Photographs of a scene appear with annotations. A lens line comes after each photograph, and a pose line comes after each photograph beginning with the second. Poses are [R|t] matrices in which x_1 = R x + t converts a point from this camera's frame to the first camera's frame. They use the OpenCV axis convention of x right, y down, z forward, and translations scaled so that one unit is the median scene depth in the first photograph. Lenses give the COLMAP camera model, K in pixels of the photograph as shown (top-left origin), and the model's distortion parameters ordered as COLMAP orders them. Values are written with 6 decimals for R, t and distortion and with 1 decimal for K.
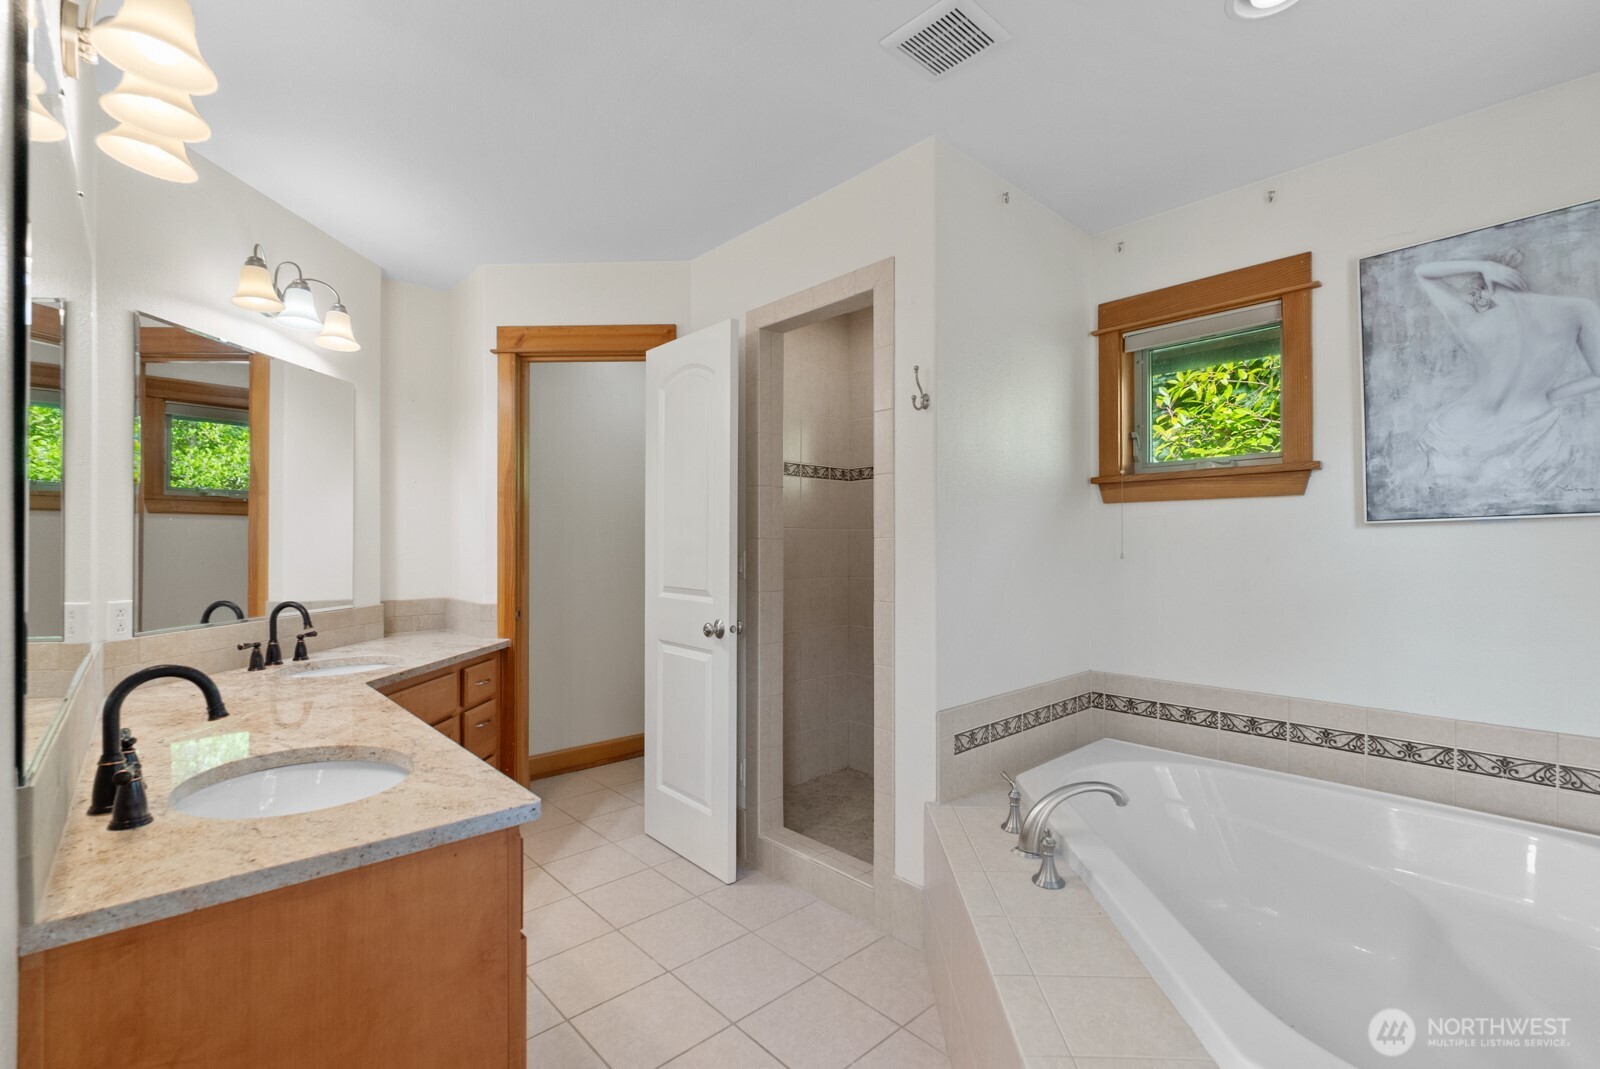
lens RADIAL K [[705.8, 0, 806.6], [0, 705.8, 534.3], [0, 0, 1]] dist [-0.004466, -0.000095]
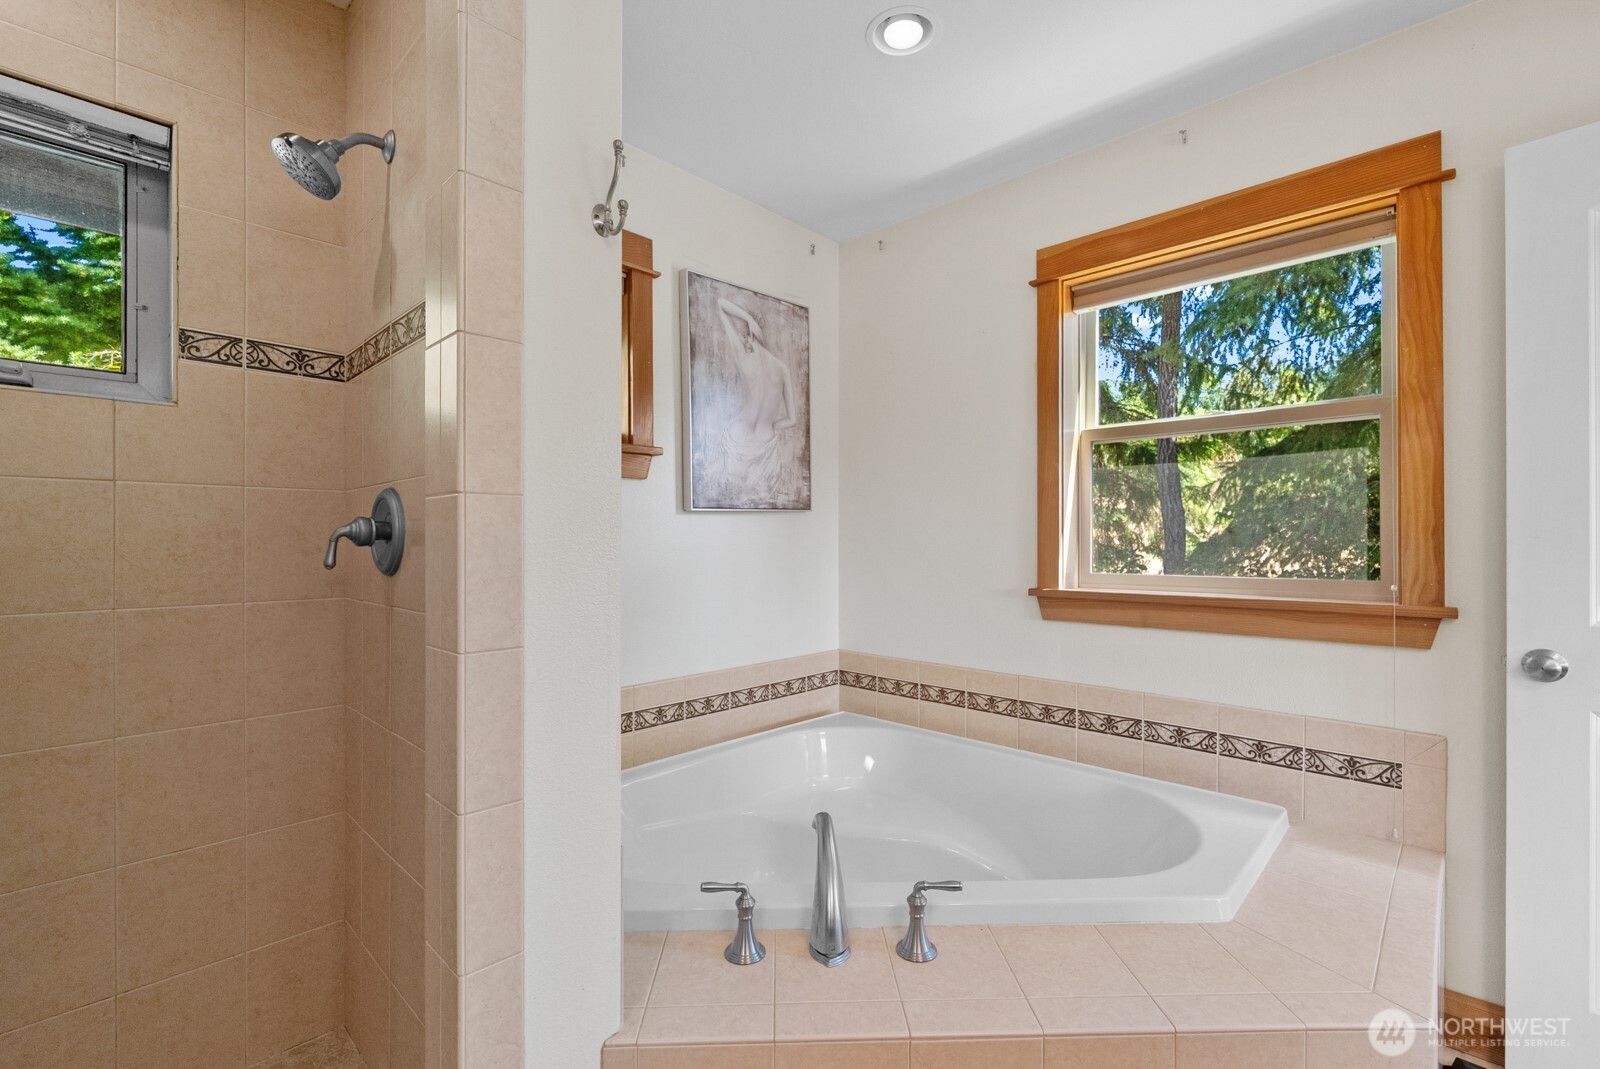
lens RADIAL K [[705.8, 0, 806.6], [0, 705.8, 534.3], [0, 0, 1]] dist [-0.004466, -0.000095]
pose [[-0.063496, 0.012795, 0.997900, -0.350820], [-0.006099, 0.999894, -0.013209, 0.038349], [-0.997963, -0.006925, -0.063411, 0.967163]]
